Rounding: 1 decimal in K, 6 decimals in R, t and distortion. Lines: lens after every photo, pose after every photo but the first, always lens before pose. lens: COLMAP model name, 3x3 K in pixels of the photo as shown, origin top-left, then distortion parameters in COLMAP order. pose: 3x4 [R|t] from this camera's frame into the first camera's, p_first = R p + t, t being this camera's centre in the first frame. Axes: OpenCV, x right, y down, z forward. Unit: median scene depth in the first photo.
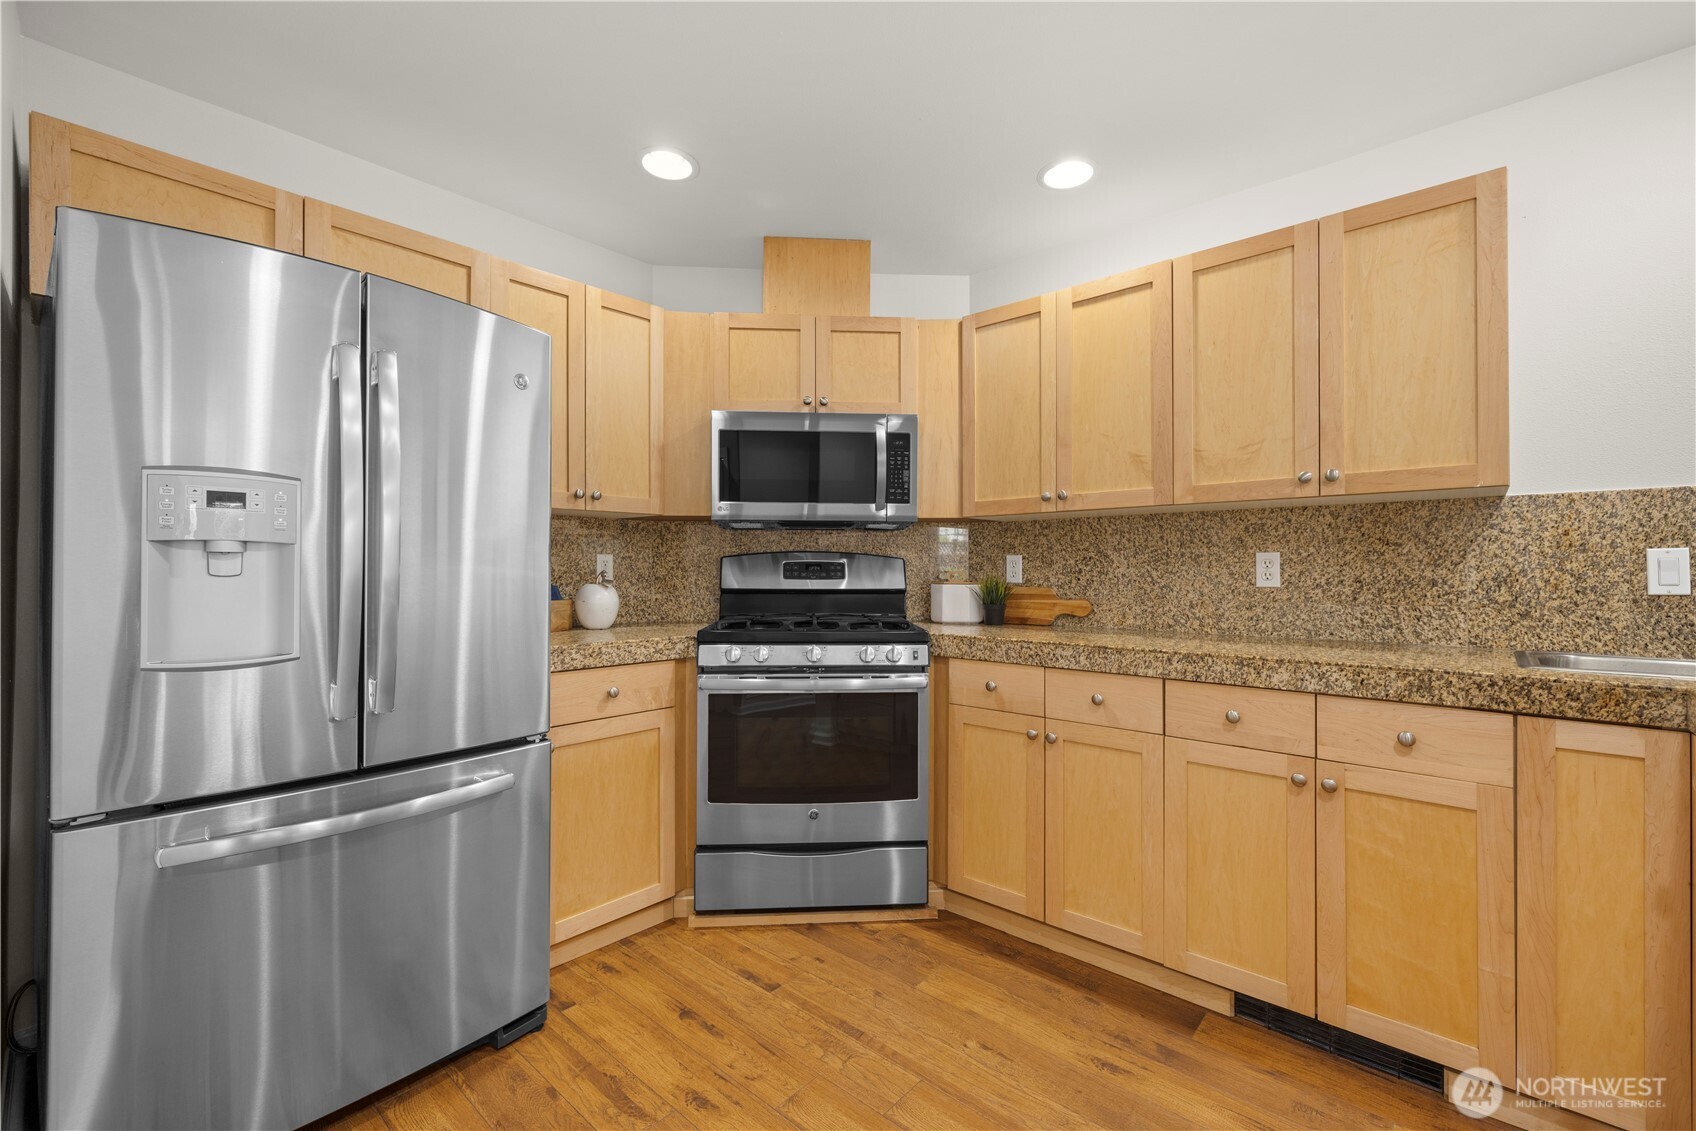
lens RADIAL K [[710.4, 0, 848.2], [0, 710.4, 573.0], [0, 0, 1]] dist [-0.000058, 0.000365]
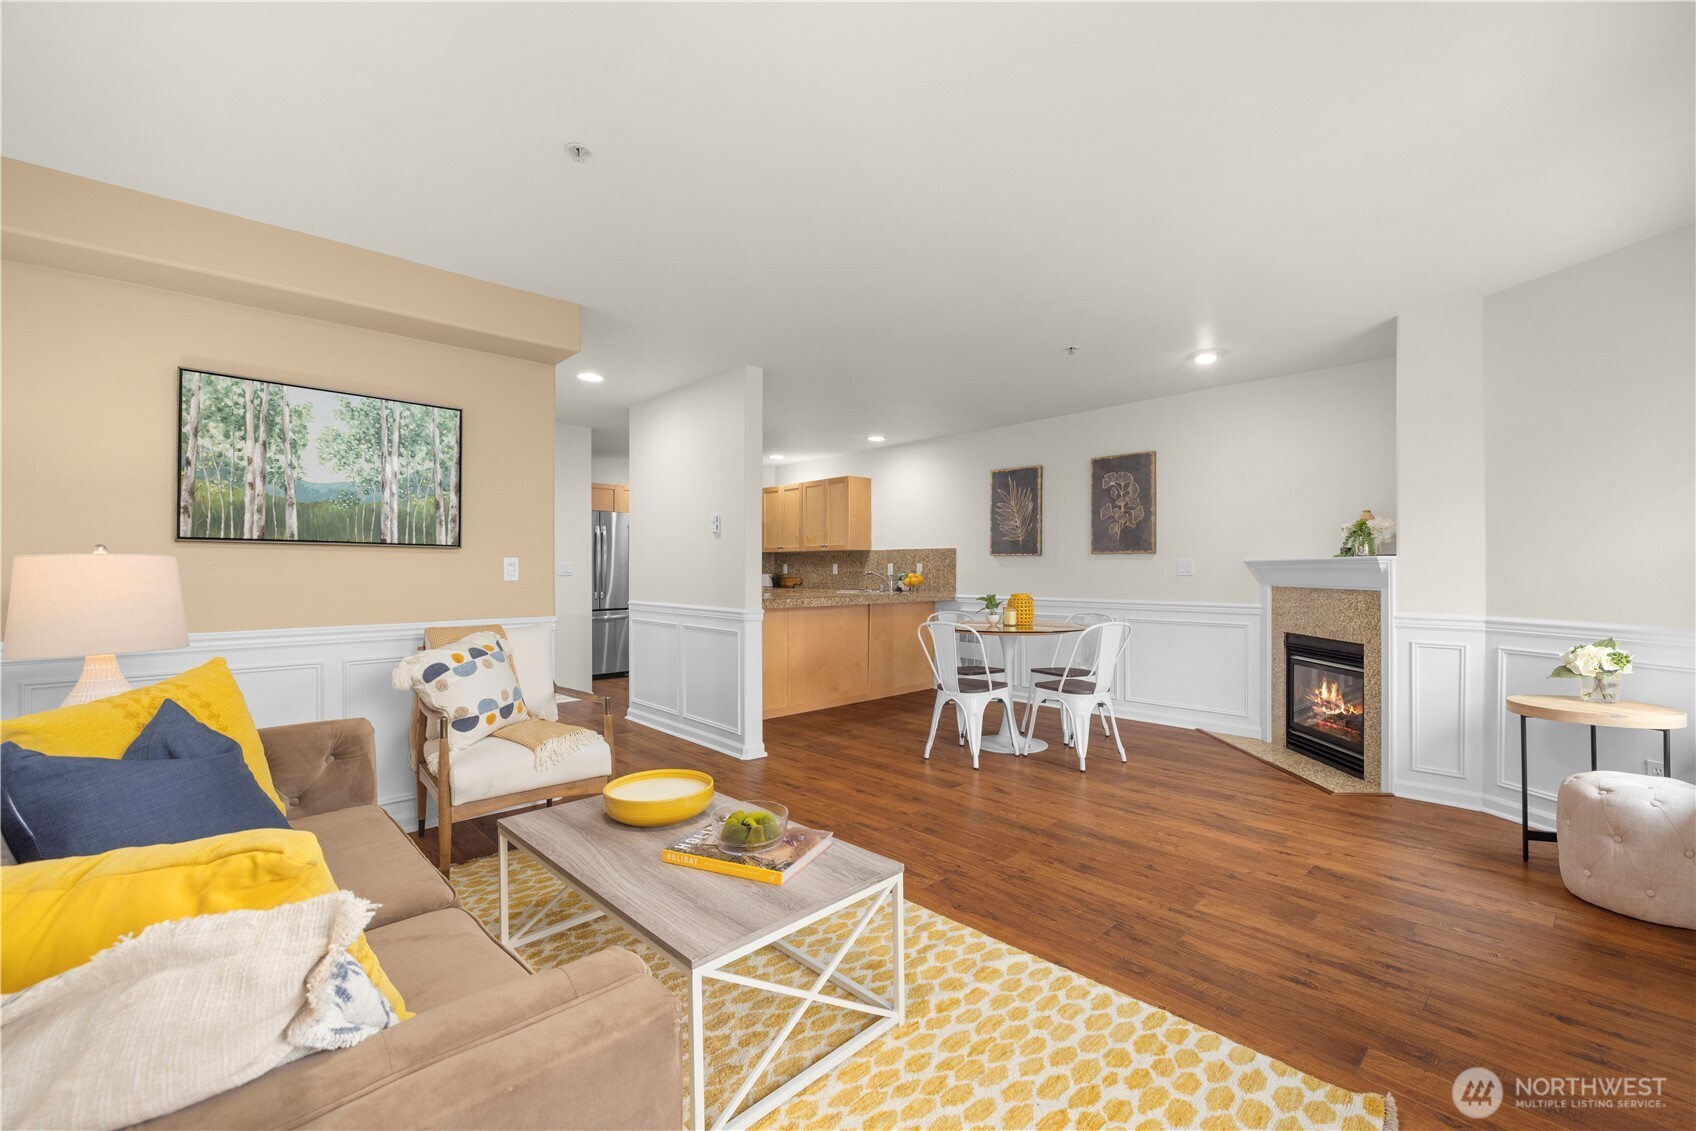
lens RADIAL K [[710.4, 0, 855.3], [0, 710.4, 569.0], [0, 0, 1]] dist [-0.000058, 0.000365]
pose [[0.997020, -0.001795, -0.077125, 0.963823], [0.001604, 0.999995, -0.002541, 0.003313], [0.077129, 0.002410, 0.997018, -2.486097]]
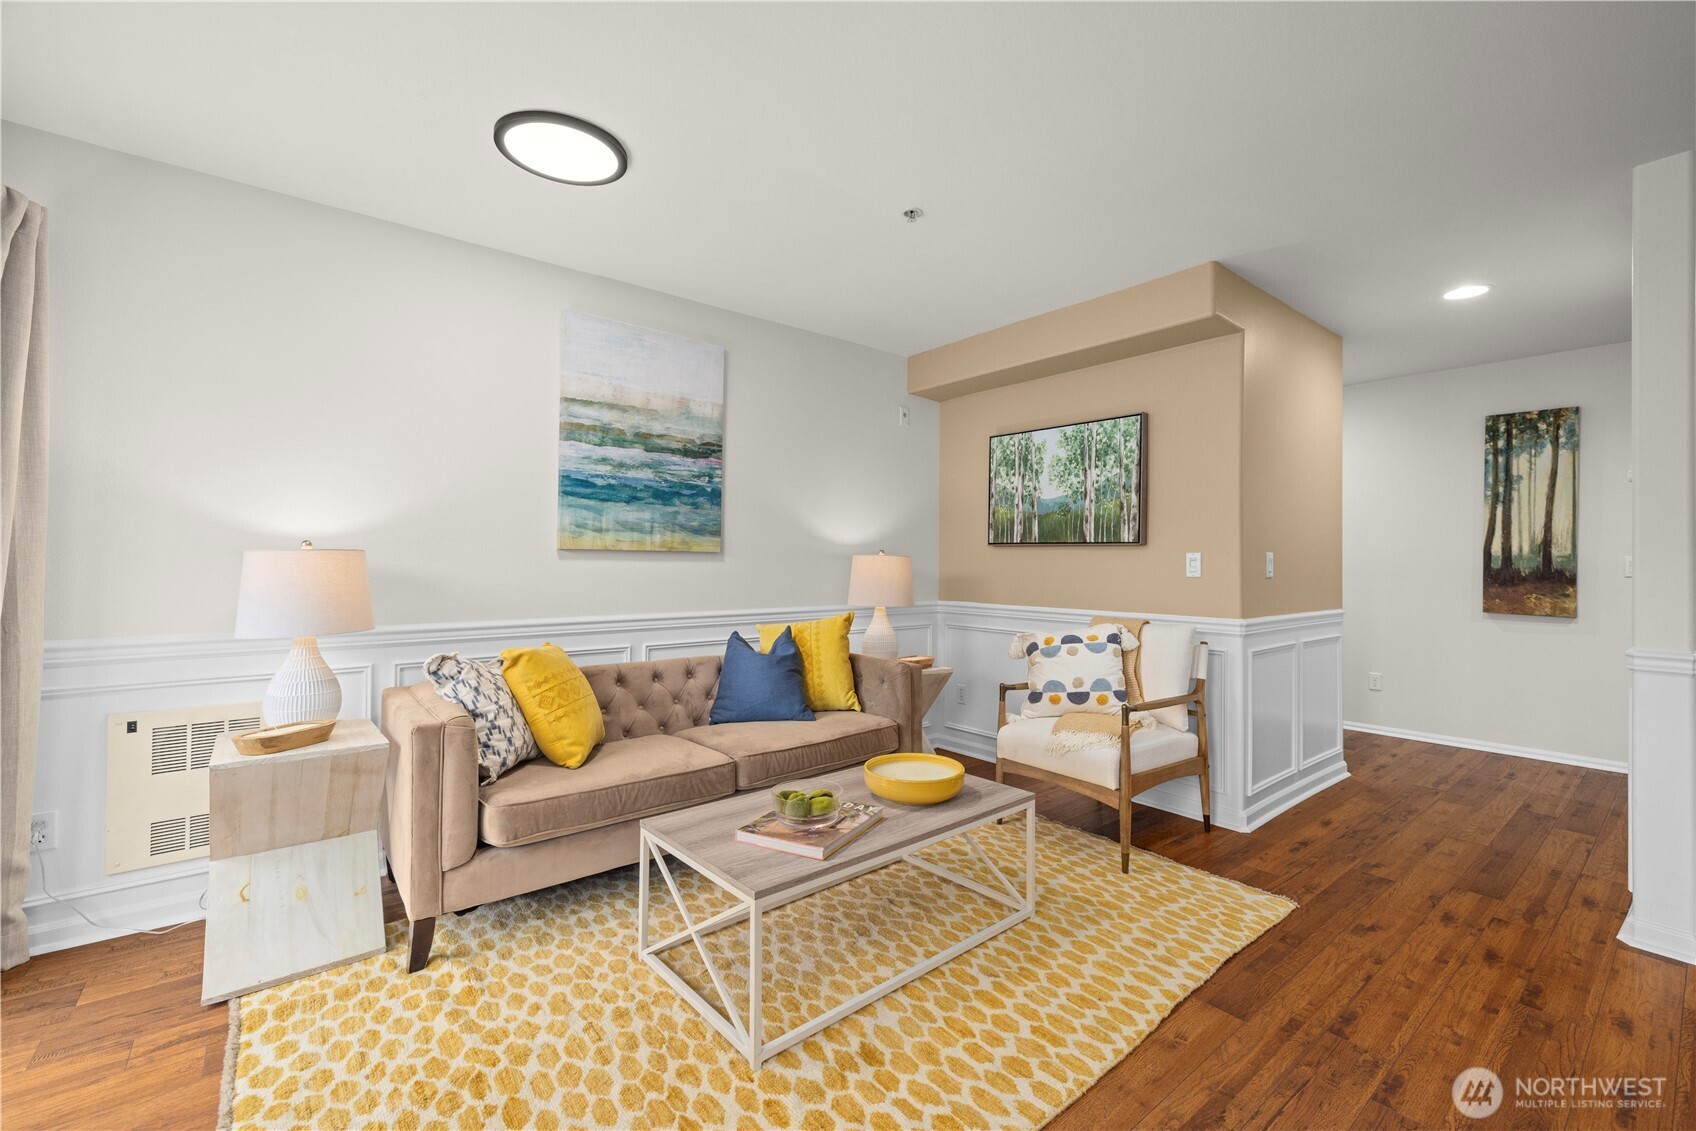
lens RADIAL K [[710.4, 0, 853.4], [0, 710.4, 554.3], [0, 0, 1]] dist [-0.000058, 0.000365]
pose [[-0.142355, -0.011980, -0.989743, 1.635626], [-0.008137, 0.999907, -0.010933, -0.001679], [0.989782, 0.006497, -0.142439, -1.518071]]
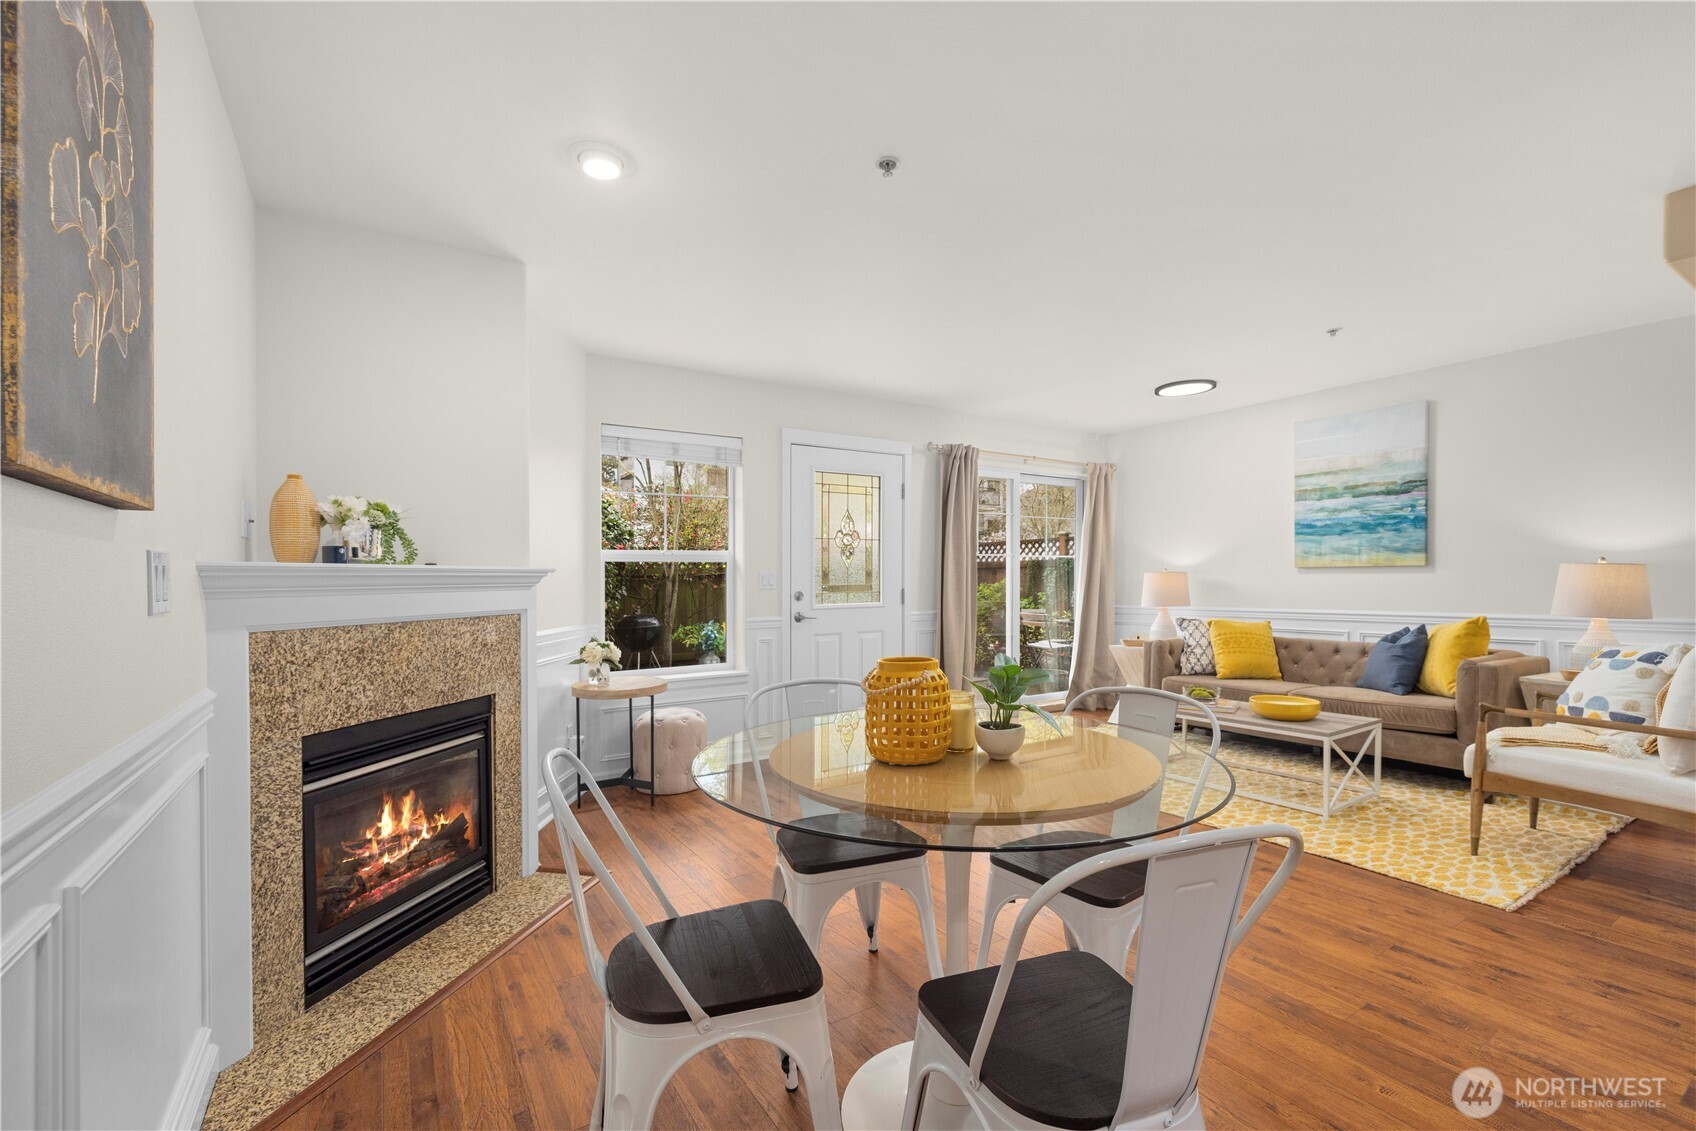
lens RADIAL K [[710.4, 0, 863.3], [0, 710.4, 595.7], [0, 0, 1]] dist [-0.000058, 0.000365]
pose [[-0.969481, 0.006990, 0.245068, 1.162200], [0.012580, 0.999695, 0.021254, 0.001473], [-0.244845, 0.023688, -0.969273, 0.215117]]
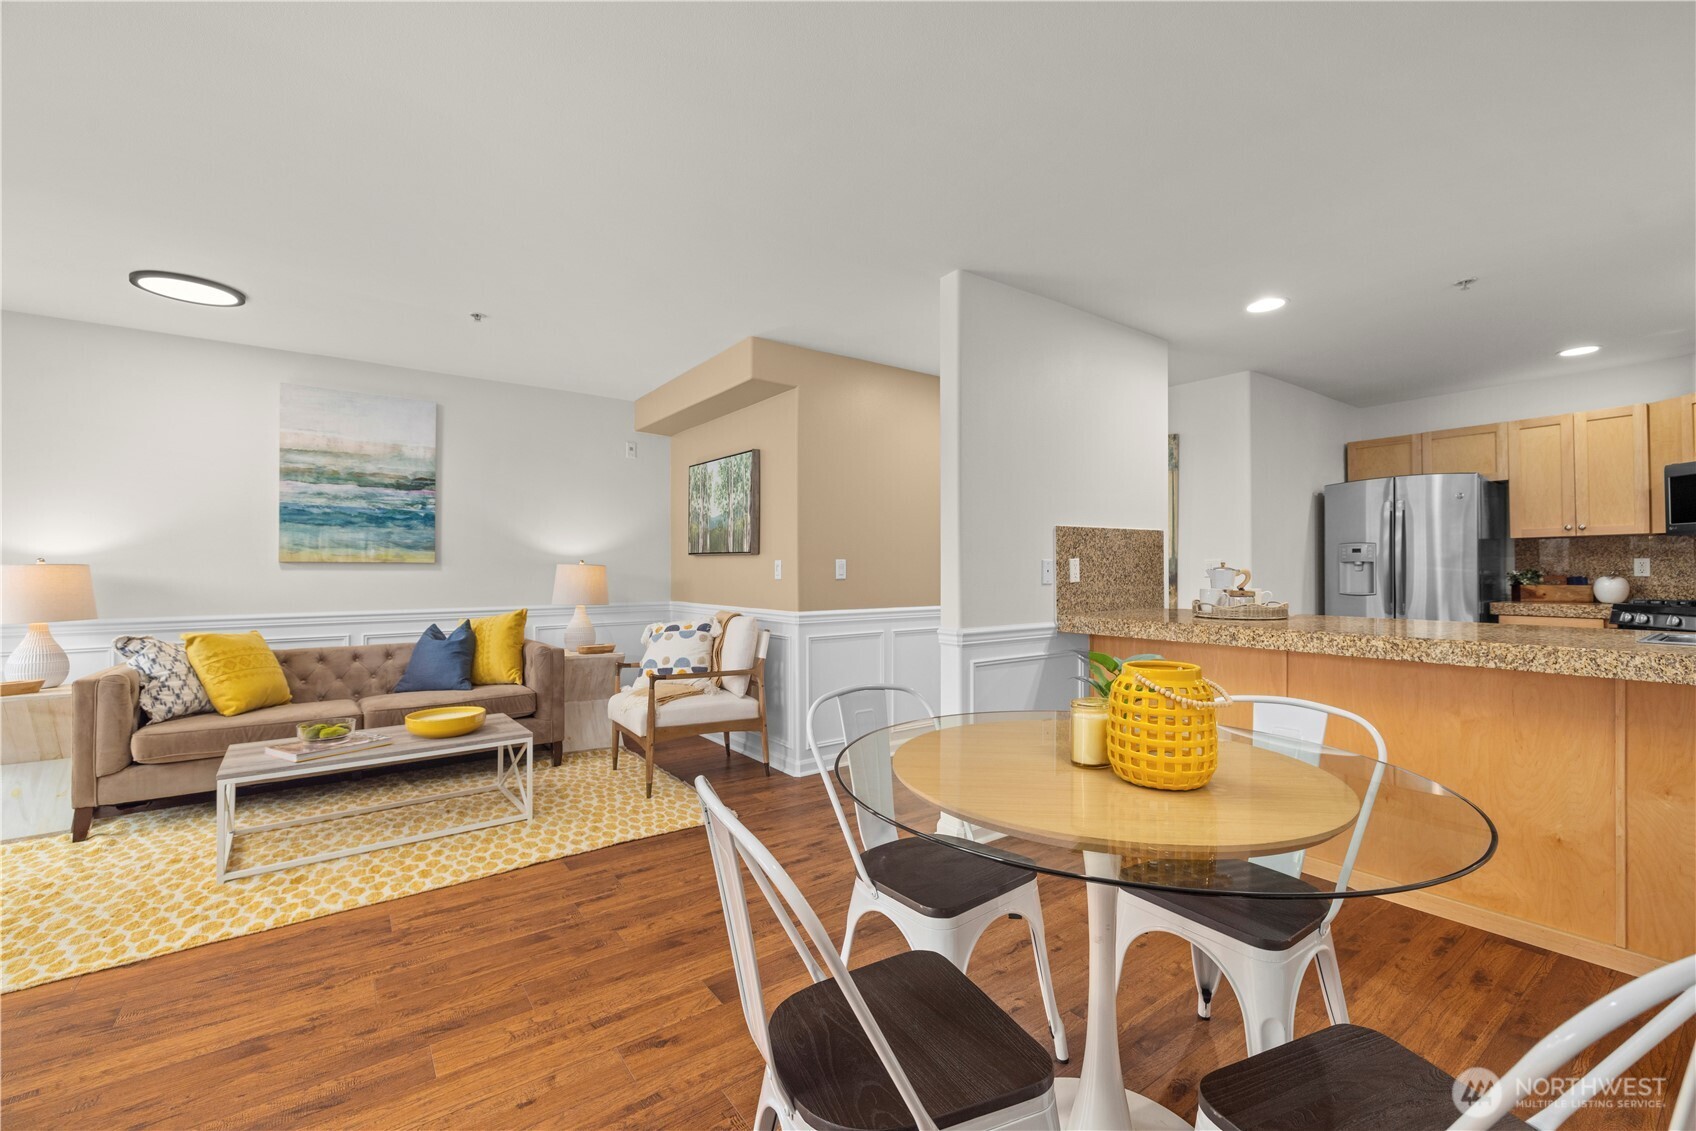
lens RADIAL K [[710.4, 0, 856.4], [0, 710.4, 566.8], [0, 0, 1]] dist [-0.000058, 0.000365]
pose [[-0.187711, -0.003676, -0.982217, 1.871329], [0.000023, 0.999993, -0.003747, -0.002451], [0.982224, -0.000726, -0.187710, -0.505644]]
